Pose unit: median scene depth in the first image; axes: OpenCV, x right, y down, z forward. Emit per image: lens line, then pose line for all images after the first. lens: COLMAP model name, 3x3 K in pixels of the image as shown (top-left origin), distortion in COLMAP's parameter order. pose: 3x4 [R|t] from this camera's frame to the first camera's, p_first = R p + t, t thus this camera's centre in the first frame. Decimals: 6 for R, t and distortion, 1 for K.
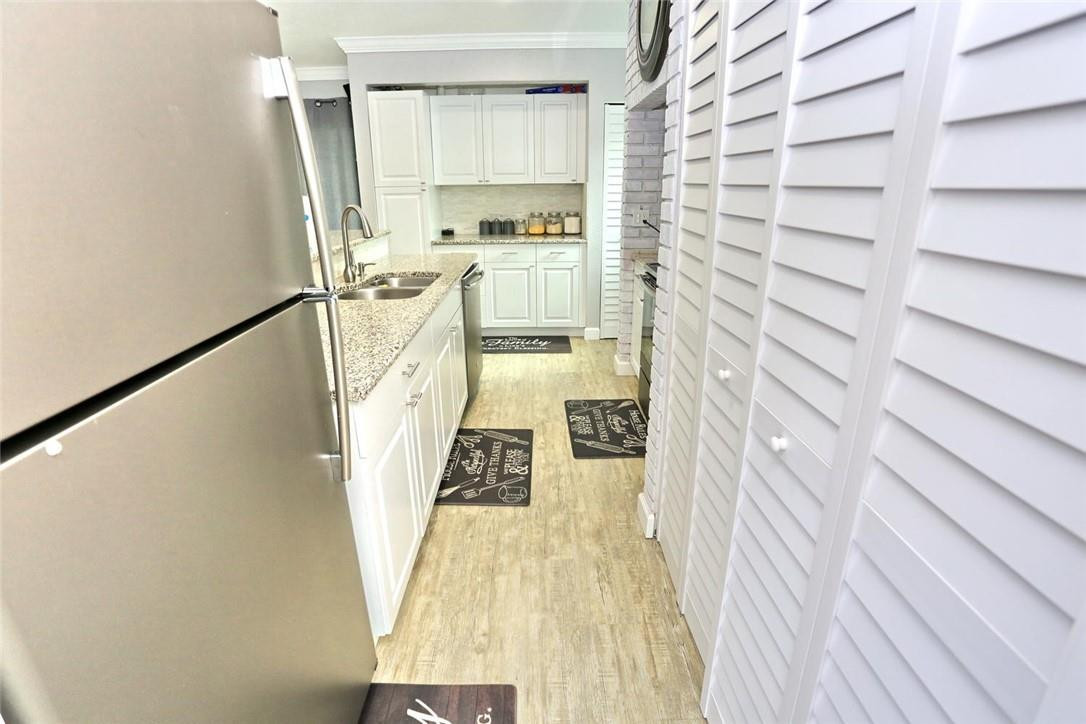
lens RADIAL K [[522.0, 0, 537.3], [0, 522.0, 357.3], [0, 0, 1]] dist [-0.066512, 0.023811]
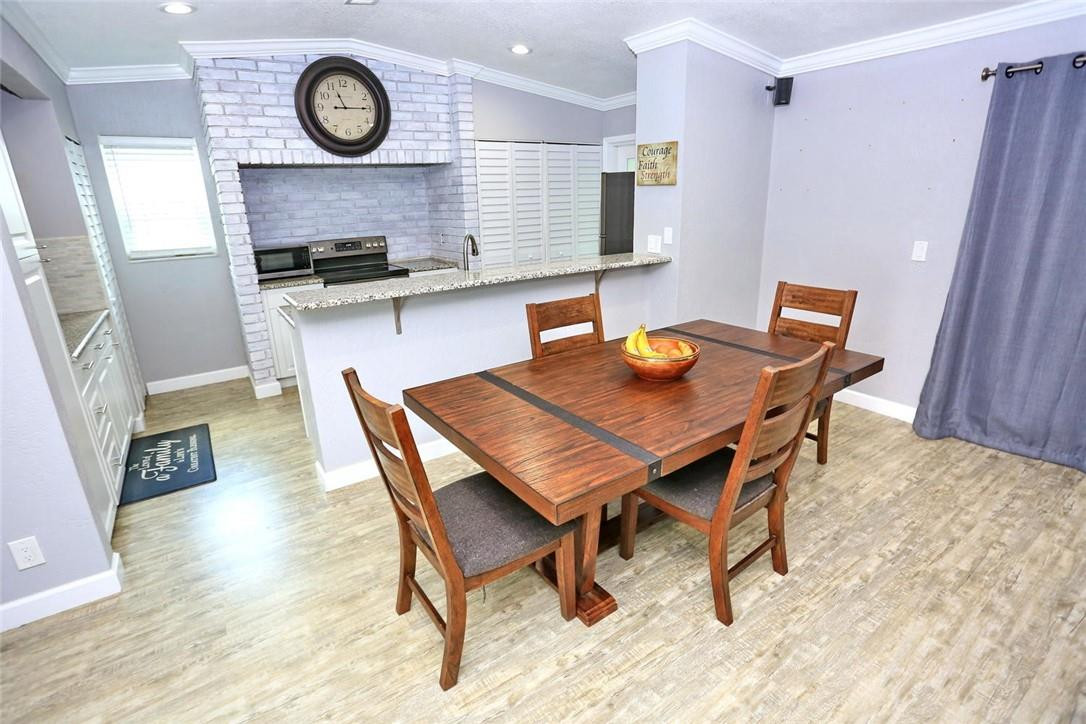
lens RADIAL K [[522.0, 0, 542.3], [0, 522.0, 356.7], [0, 0, 1]] dist [-0.066512, 0.023811]
pose [[-0.567258, -0.224882, 0.792242, -0.860475], [0.289557, 0.846109, 0.447500, -0.307425], [-0.770958, 0.483247, -0.414846, 0.834642]]
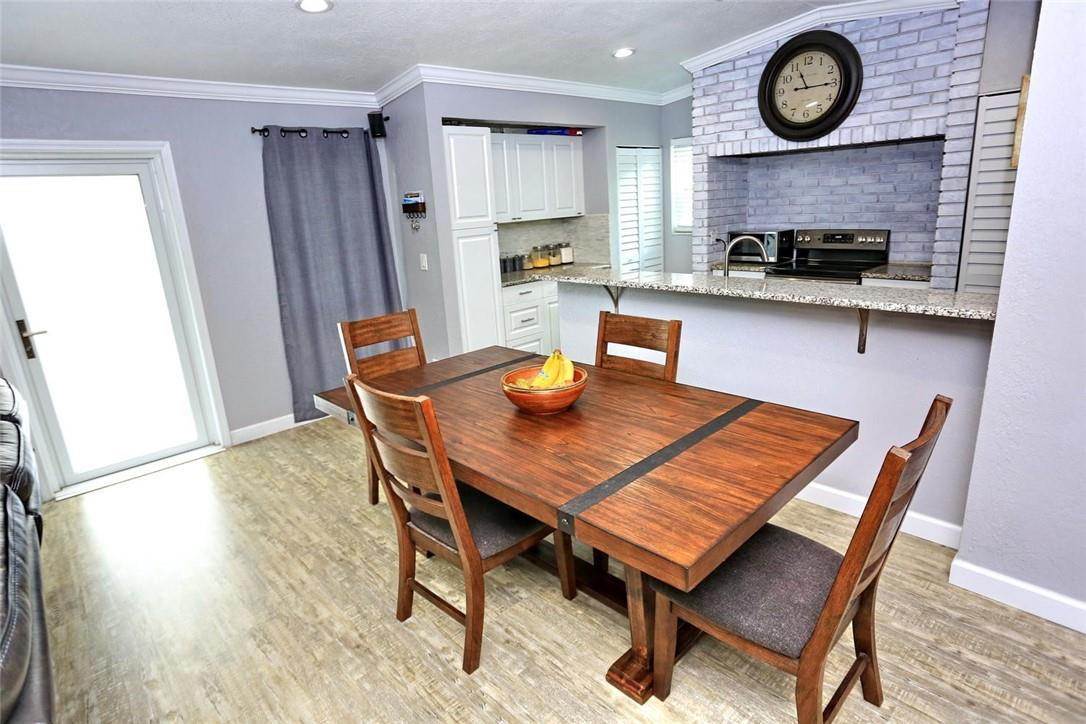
lens RADIAL K [[575.5, 0, 540.1], [0, 575.5, 357.8], [0, 0, 1]] dist [-0.050174, 0.010047]
pose [[0.730739, -0.213397, 0.648447, -0.847719], [0.266298, 0.963740, 0.017064, -0.091888], [-0.628575, 0.160211, 0.761069, 0.181834]]
